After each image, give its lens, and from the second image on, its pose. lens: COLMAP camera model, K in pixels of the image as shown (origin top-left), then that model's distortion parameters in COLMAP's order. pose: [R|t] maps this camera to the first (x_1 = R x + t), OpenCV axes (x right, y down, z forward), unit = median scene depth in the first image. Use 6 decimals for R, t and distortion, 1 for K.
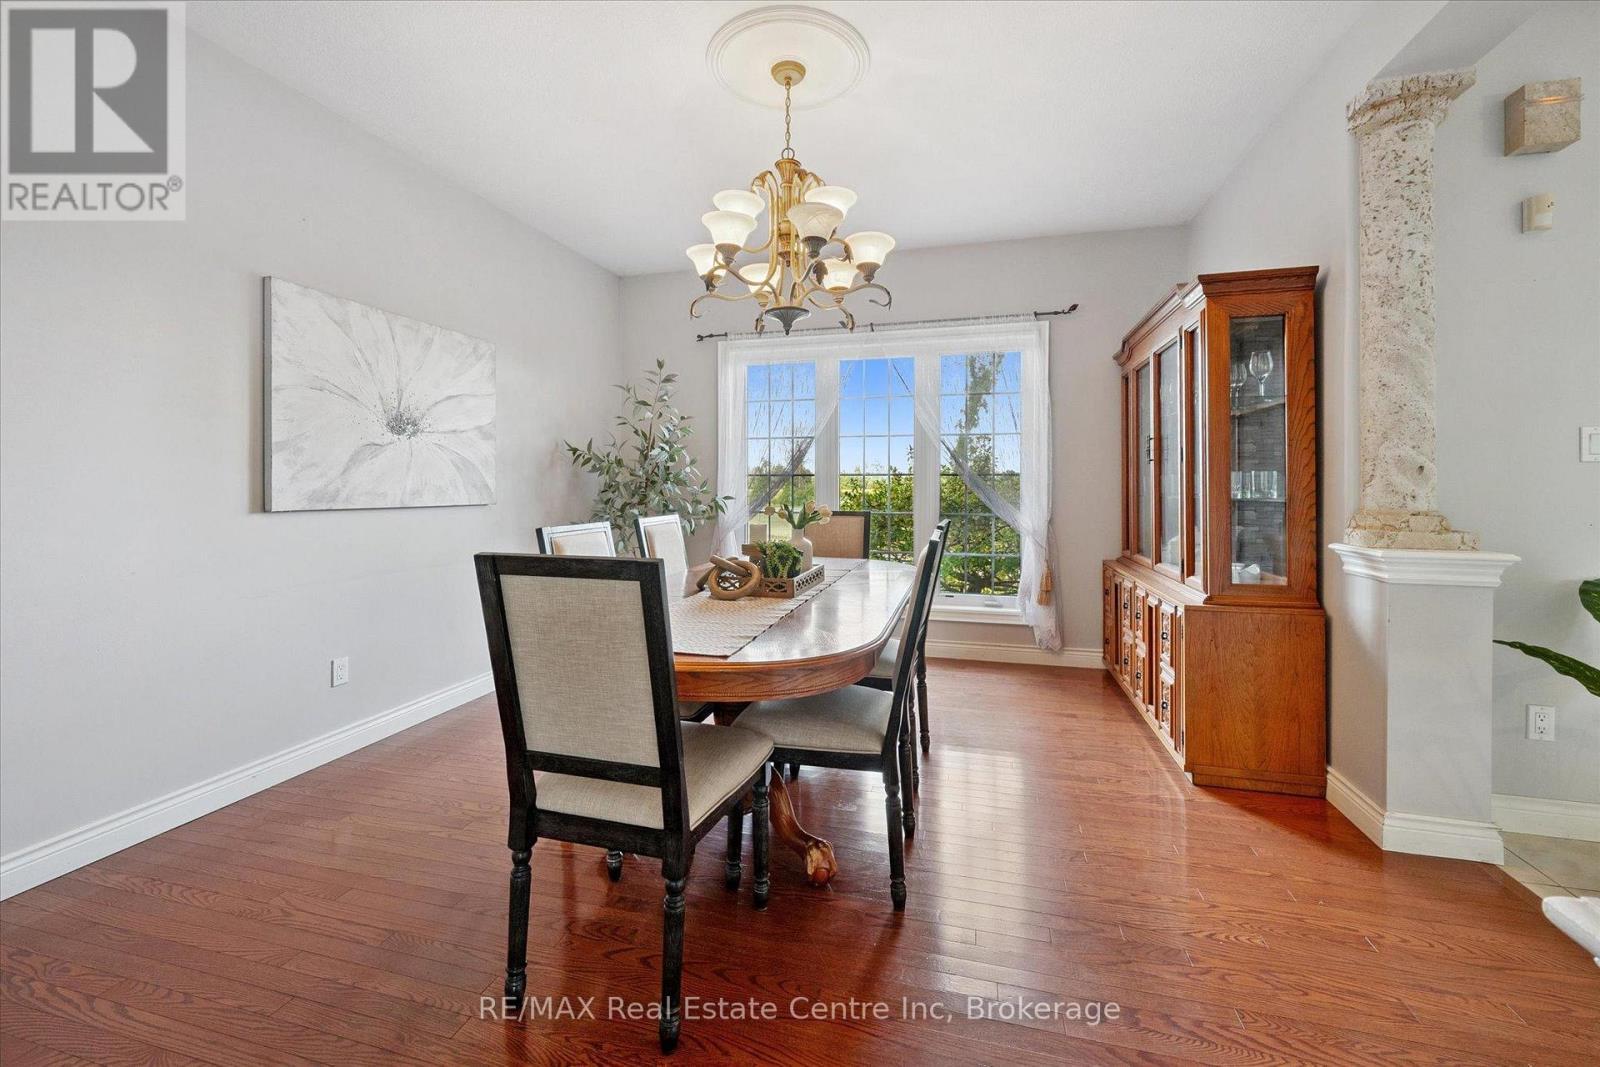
lens RADIAL K [[651.3, 0, 806.9], [0, 651.3, 484.0], [0, 0, 1]] dist [0.001341, 0.000183]
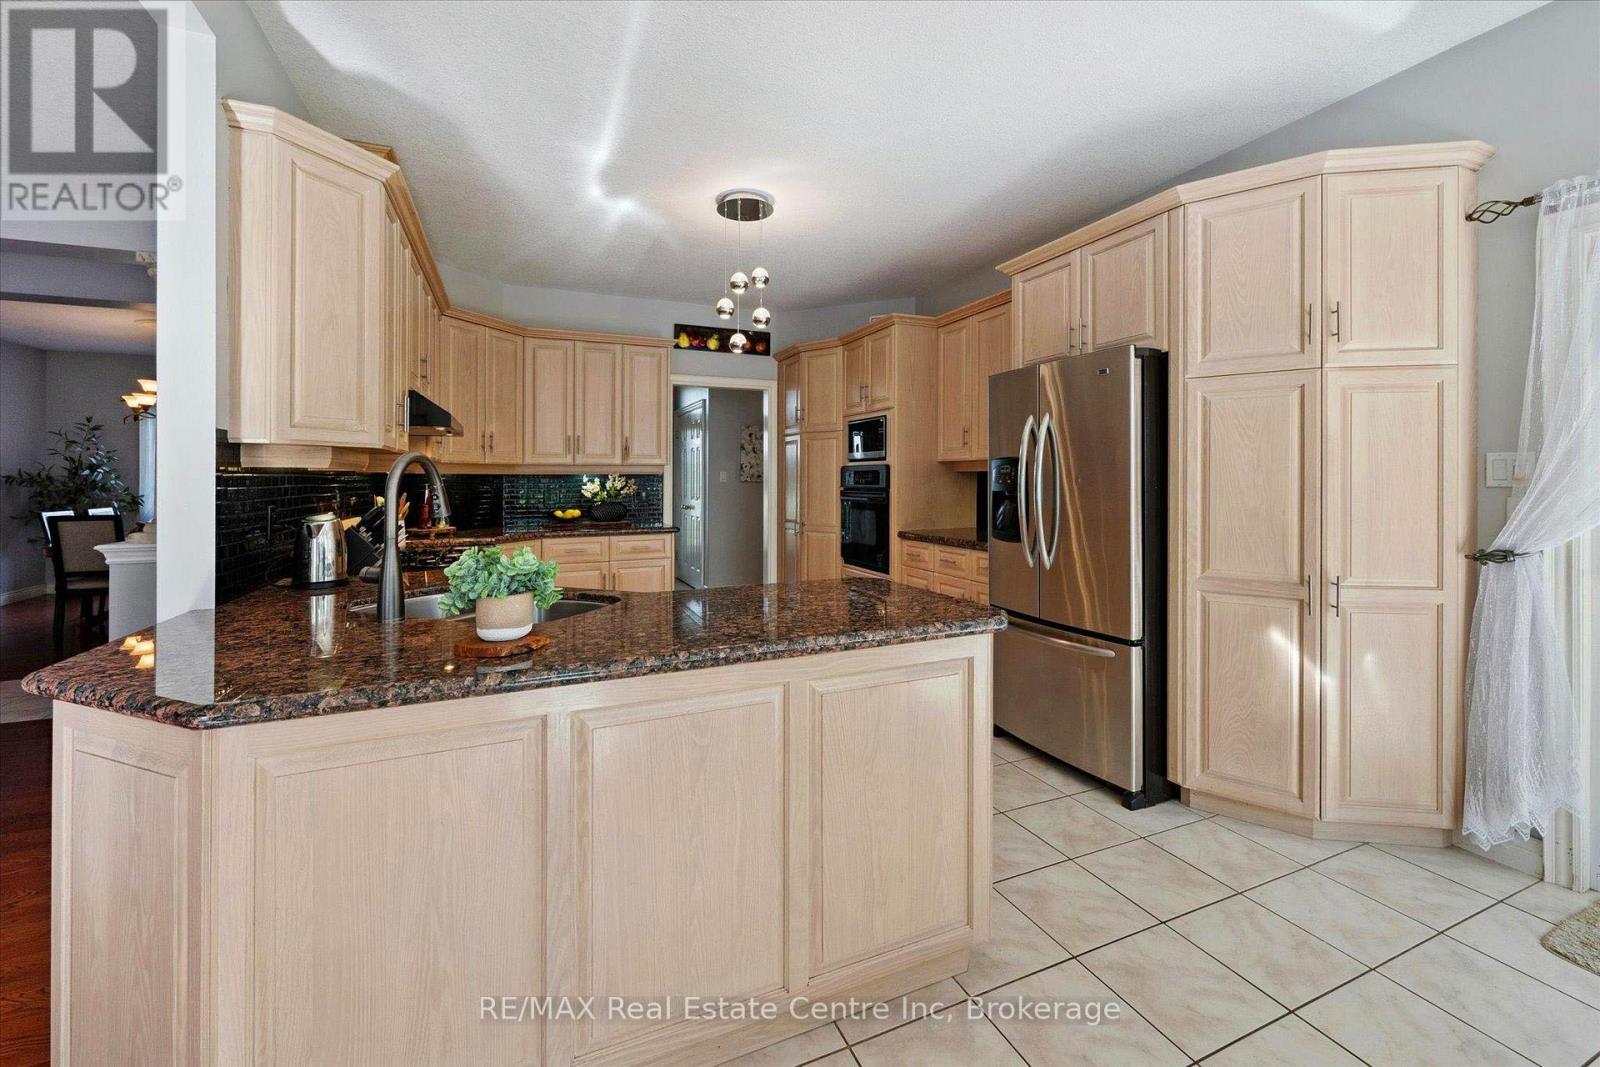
lens RADIAL K [[651.3, 0, 806.9], [0, 651.3, 484.0], [0, 0, 1]] dist [0.001341, 0.000183]
pose [[0.779962, -0.004766, 0.625808, 0.228030], [0.002018, 0.999985, 0.005100, -0.030960], [-0.625823, -0.002714, 0.779960, -2.035604]]
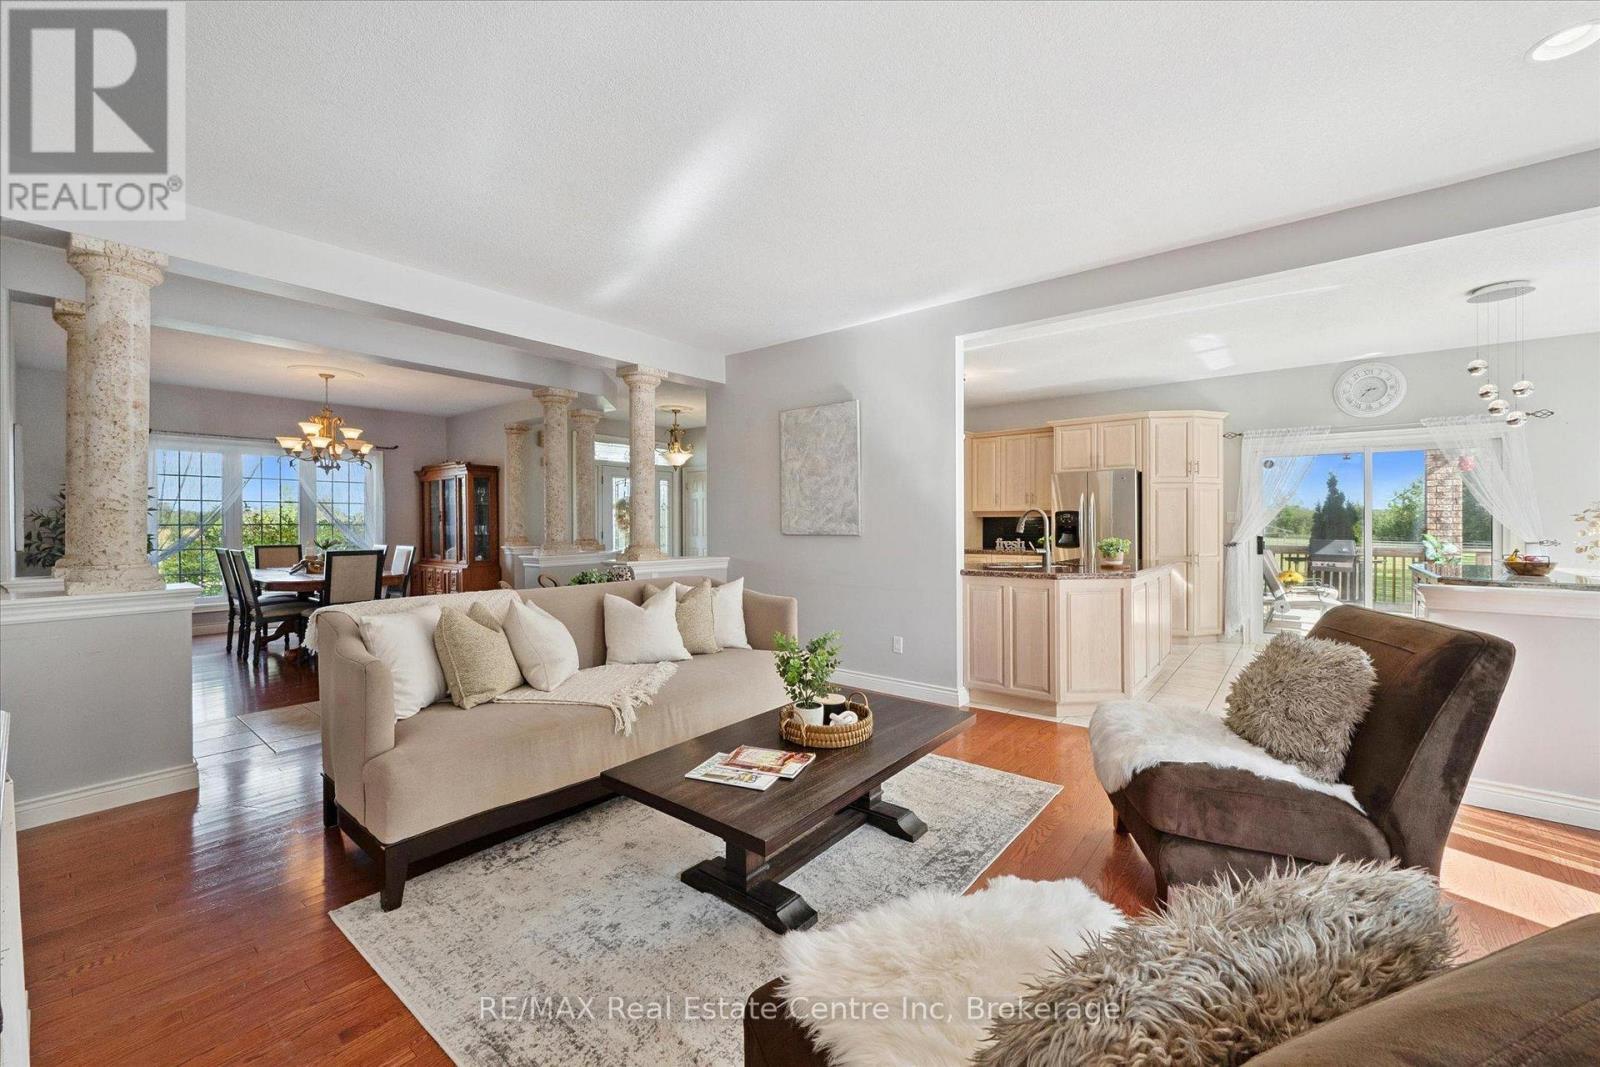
lens RADIAL K [[642.3, 0, 795.1], [0, 642.3, 527.0], [0, 0, 1]] dist [-0.001265, -0.000242]
pose [[0.407820, -0.009998, 0.913008, -1.364634], [0.002457, 0.999948, 0.009853, -0.033384], [-0.913059, -0.001774, 0.407823, -1.481883]]
